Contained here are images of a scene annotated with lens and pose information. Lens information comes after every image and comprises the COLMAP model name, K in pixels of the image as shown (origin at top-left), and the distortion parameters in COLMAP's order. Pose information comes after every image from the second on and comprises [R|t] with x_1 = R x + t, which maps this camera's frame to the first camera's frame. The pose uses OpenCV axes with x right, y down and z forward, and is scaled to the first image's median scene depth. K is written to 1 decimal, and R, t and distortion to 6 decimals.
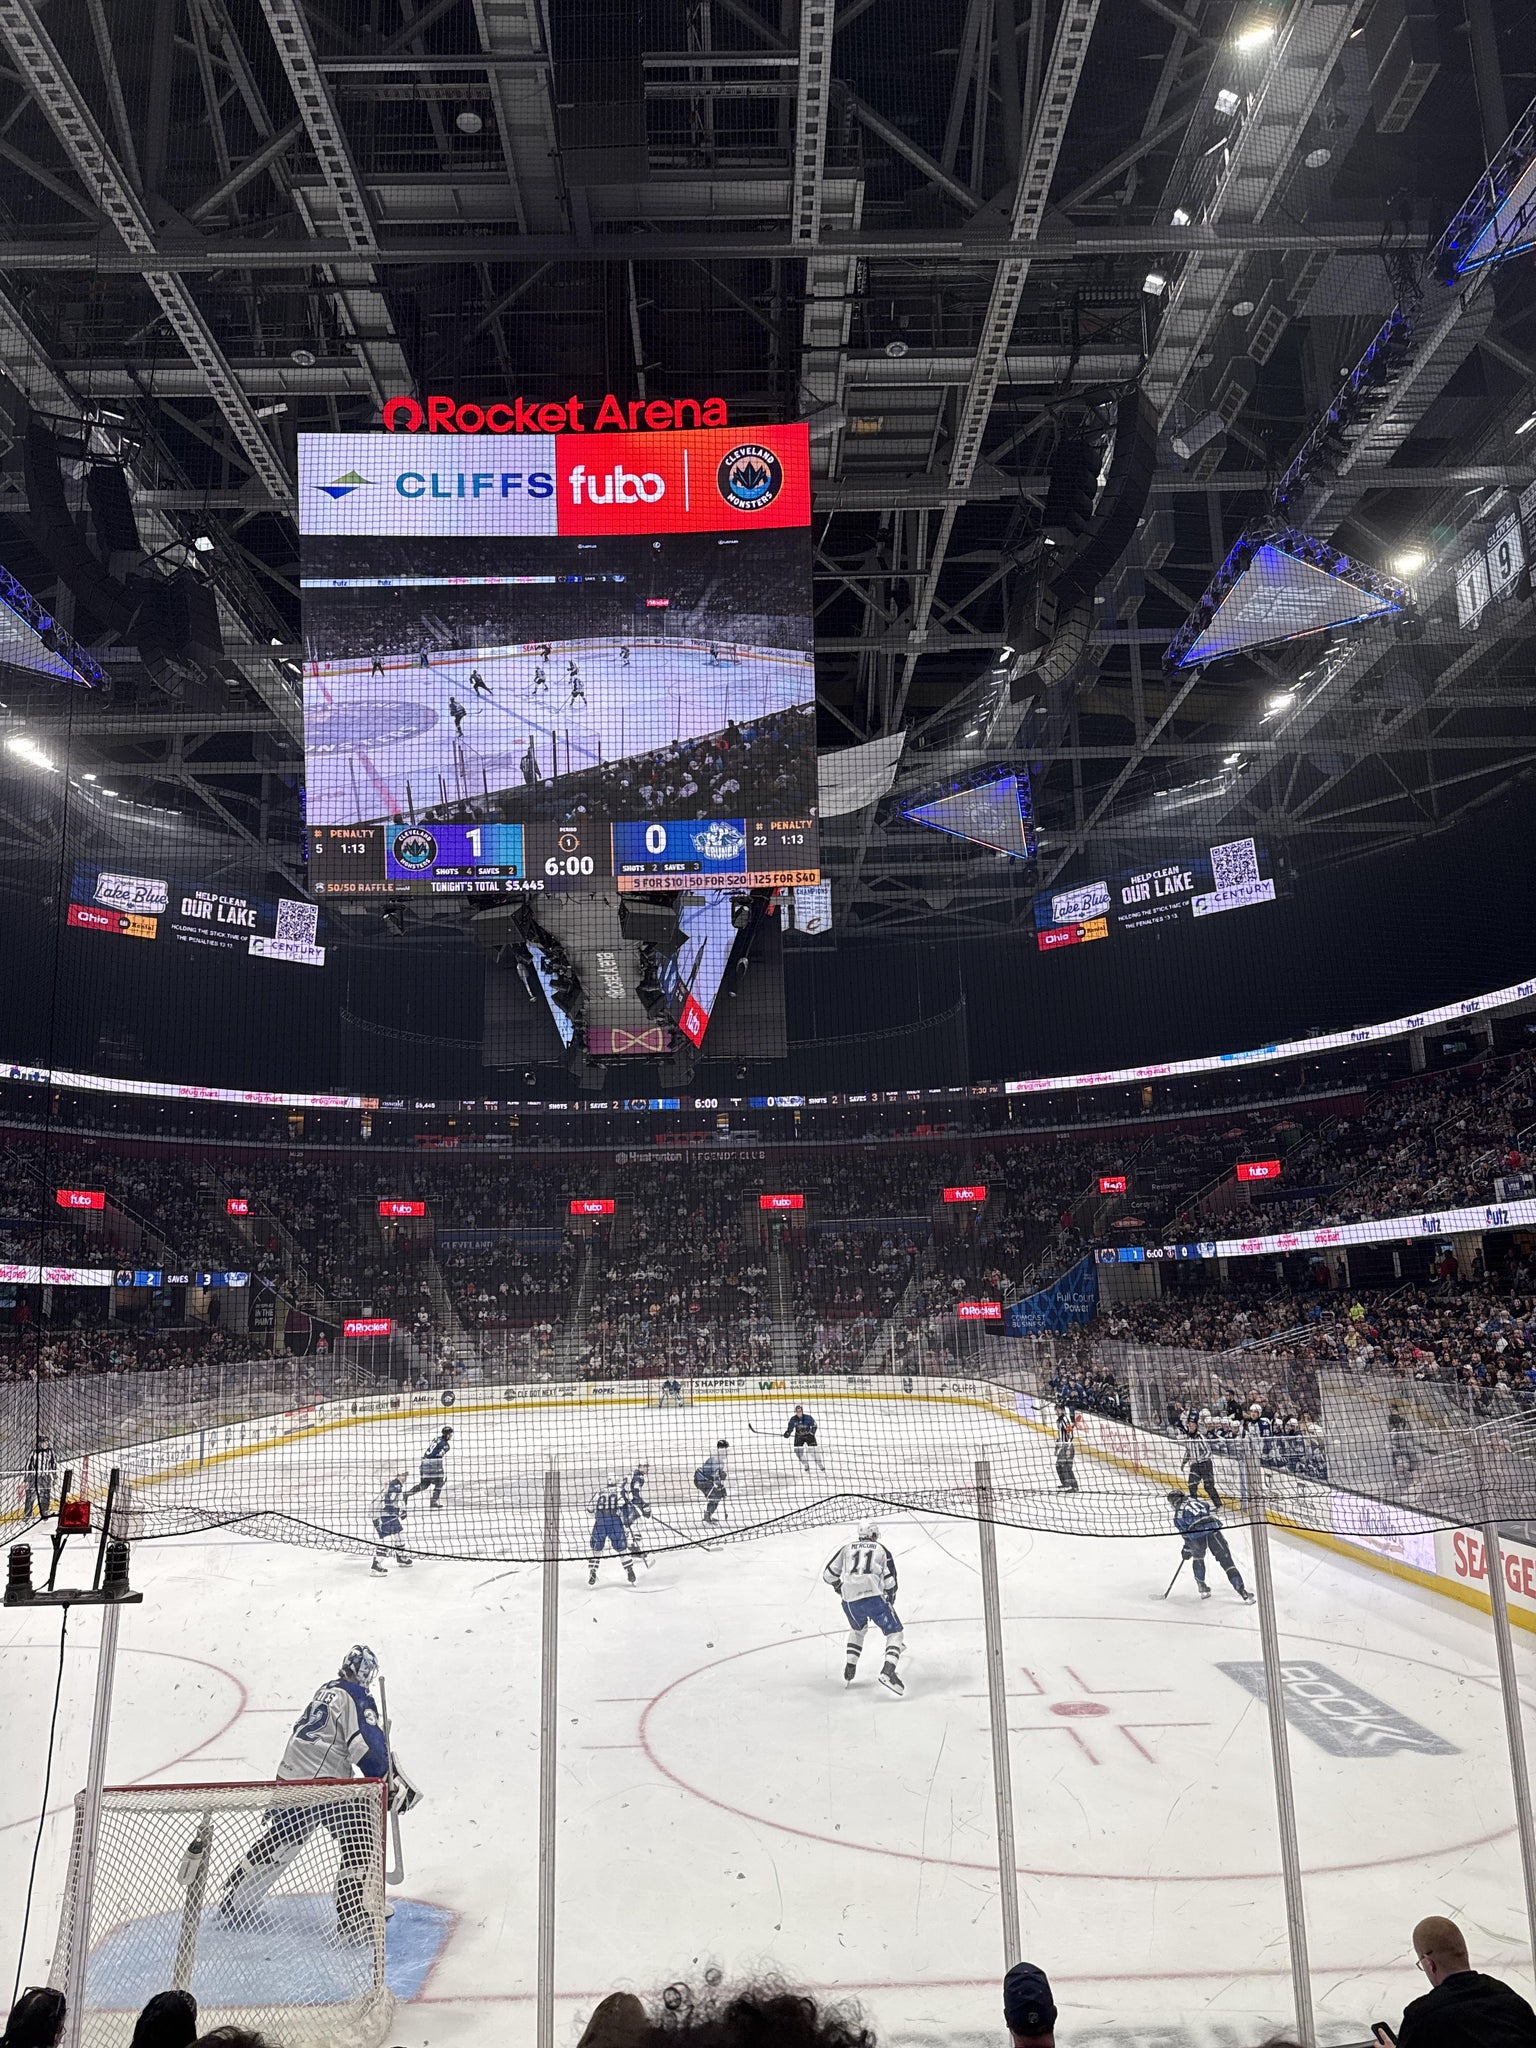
lens RADIAL K [[1426.5, 0, 755.2], [0, 1426.5, 1035.4], [0, 0, 1]] dist [0.072518, -0.073677]
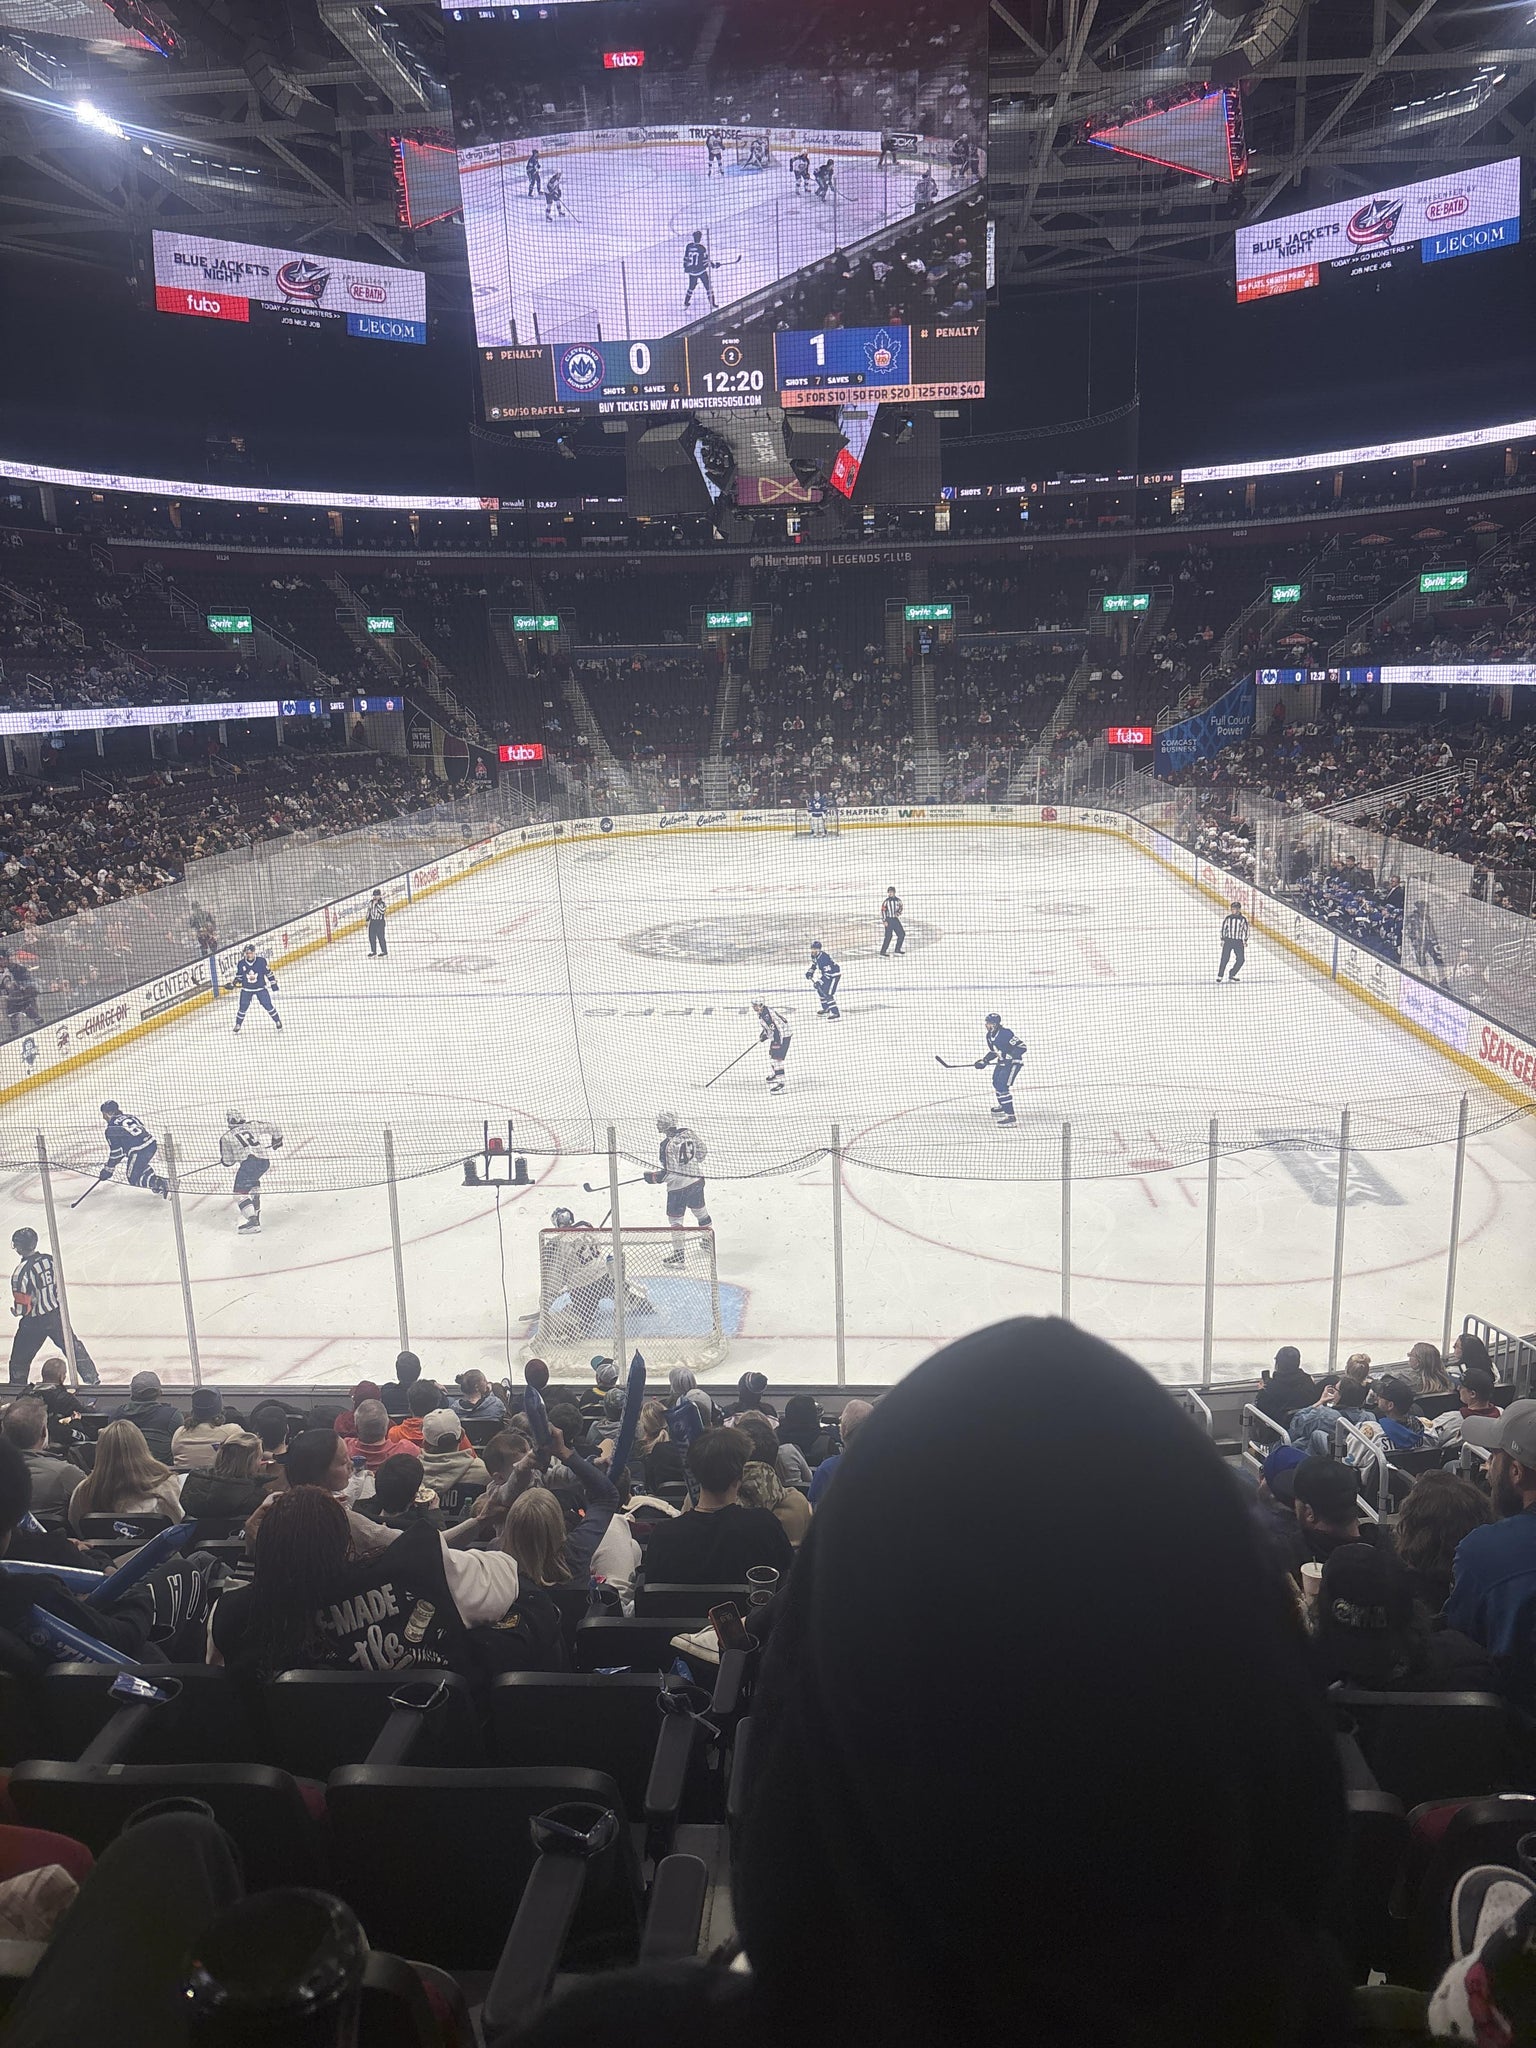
lens RADIAL K [[1547.1, 0, 763.7], [0, 1547.1, 1038.0], [0, 0, 1]] dist [0.031822, -0.041786]
pose [[0.996746, 0.013078, -0.079537, -0.007997], [0.020613, 0.912586, 0.408365, -0.074109], [0.077925, -0.408676, 0.909347, -0.095367]]
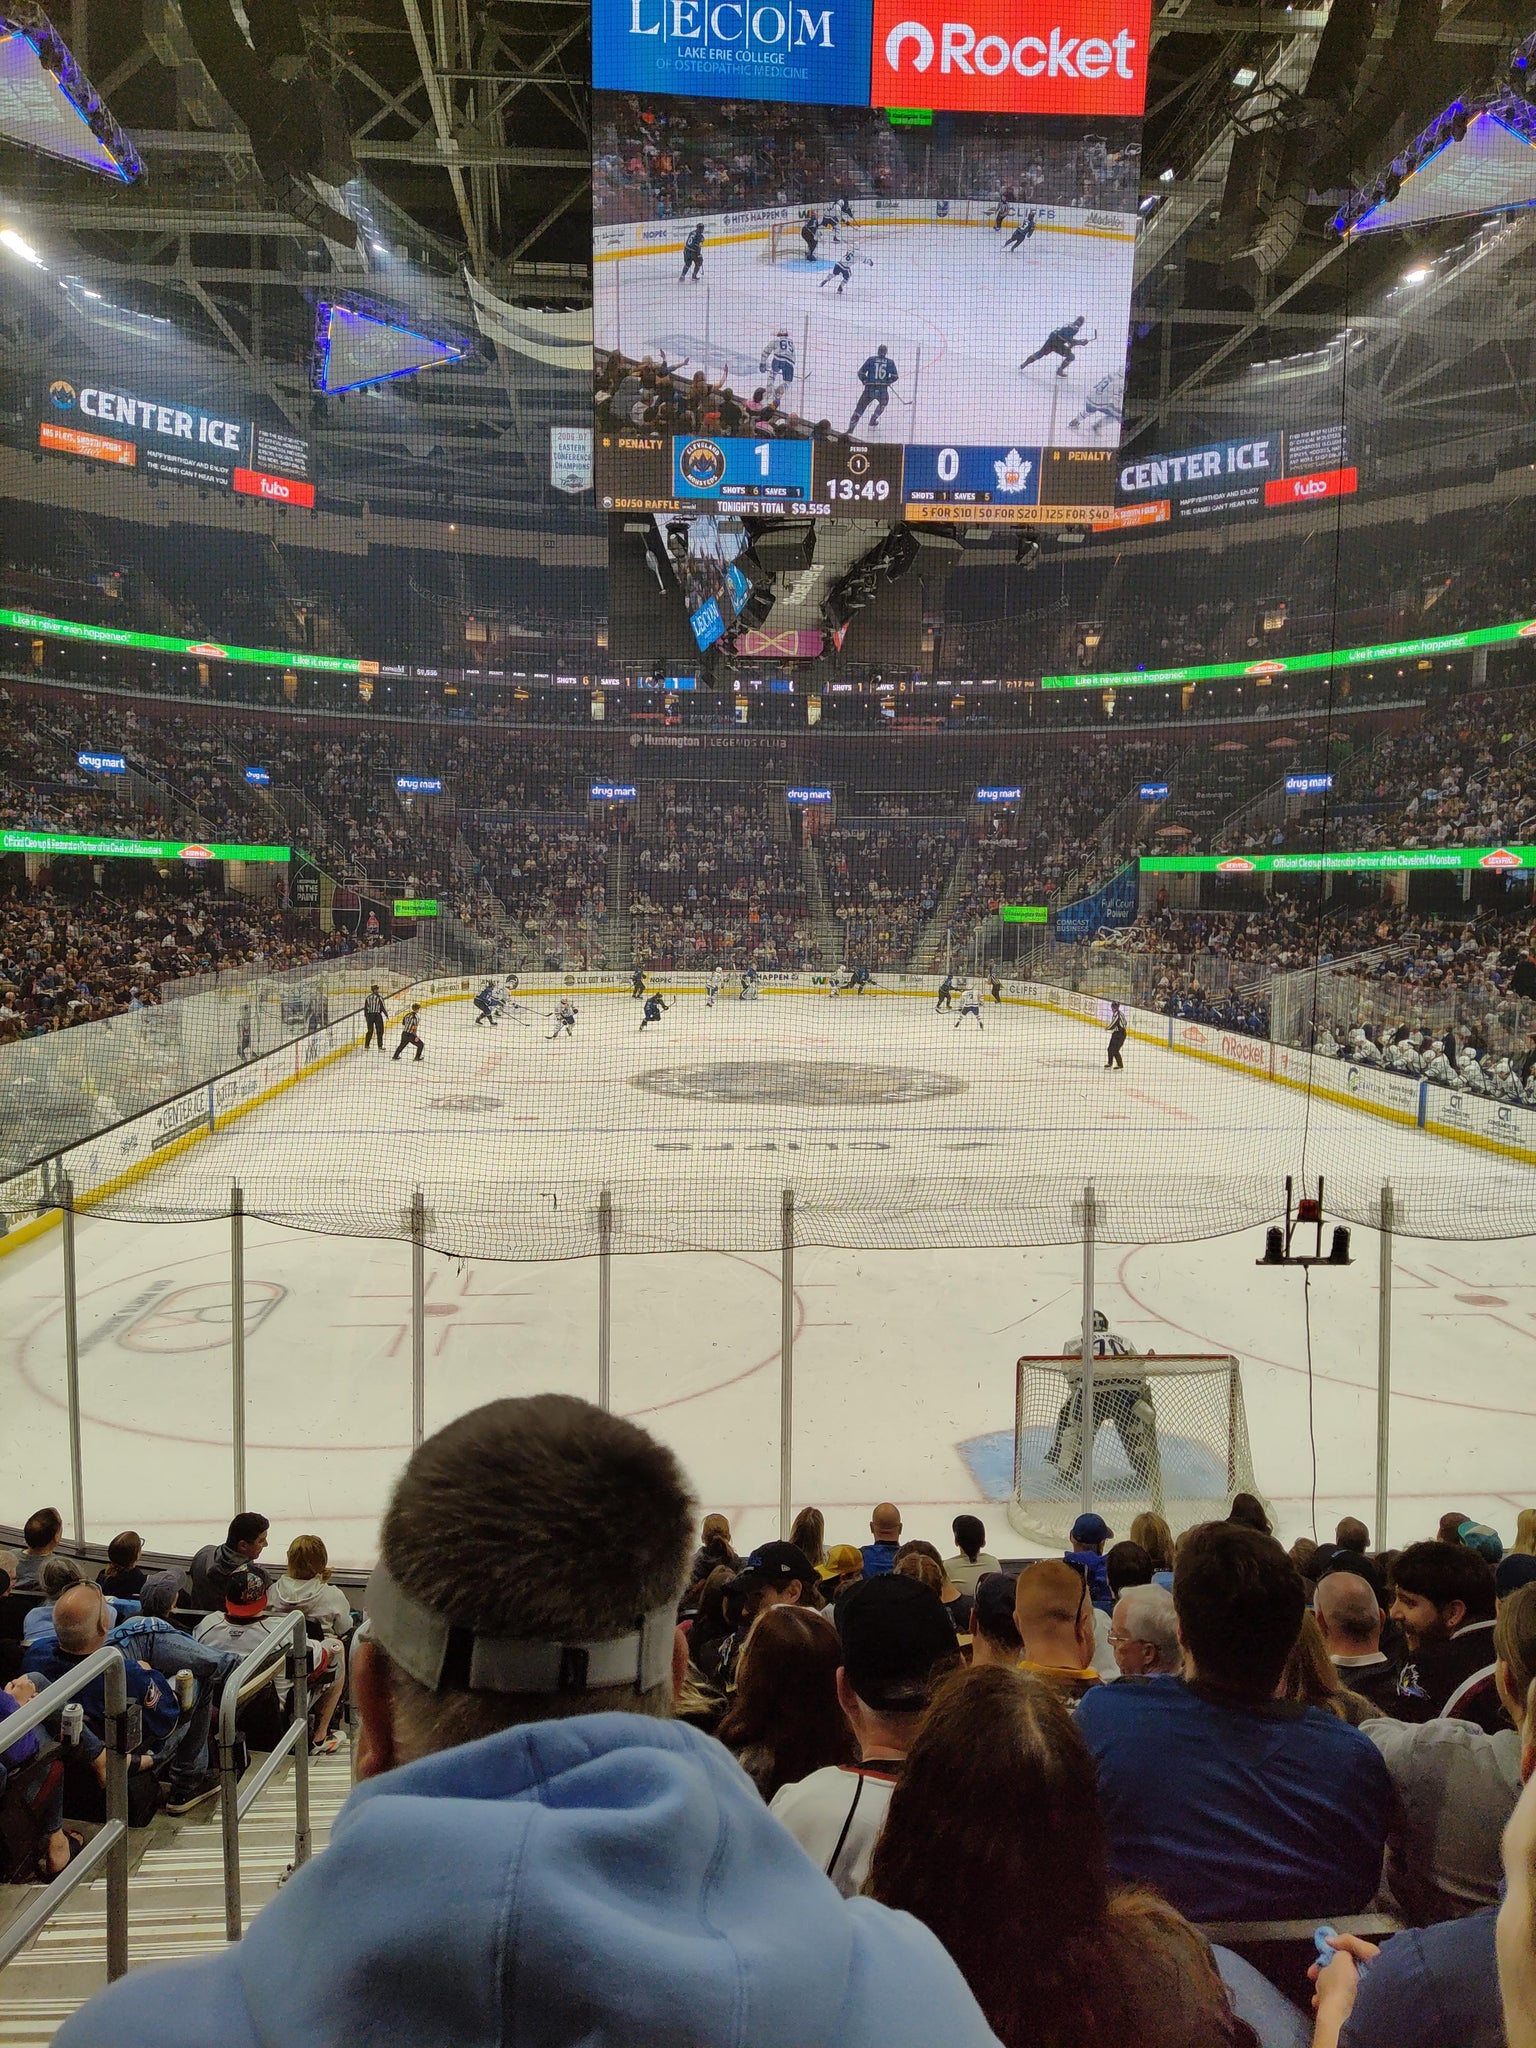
lens RADIAL K [[1508.8, 0, 764.2], [0, 1508.8, 1004.1], [0, 0, 1]] dist [0.064128, -0.070049]
pose [[0.996665, 0.029544, 0.076060, -0.135755], [-0.048848, 0.962692, 0.266152, -0.027813], [-0.065360, -0.268980, 0.960925, -0.043473]]
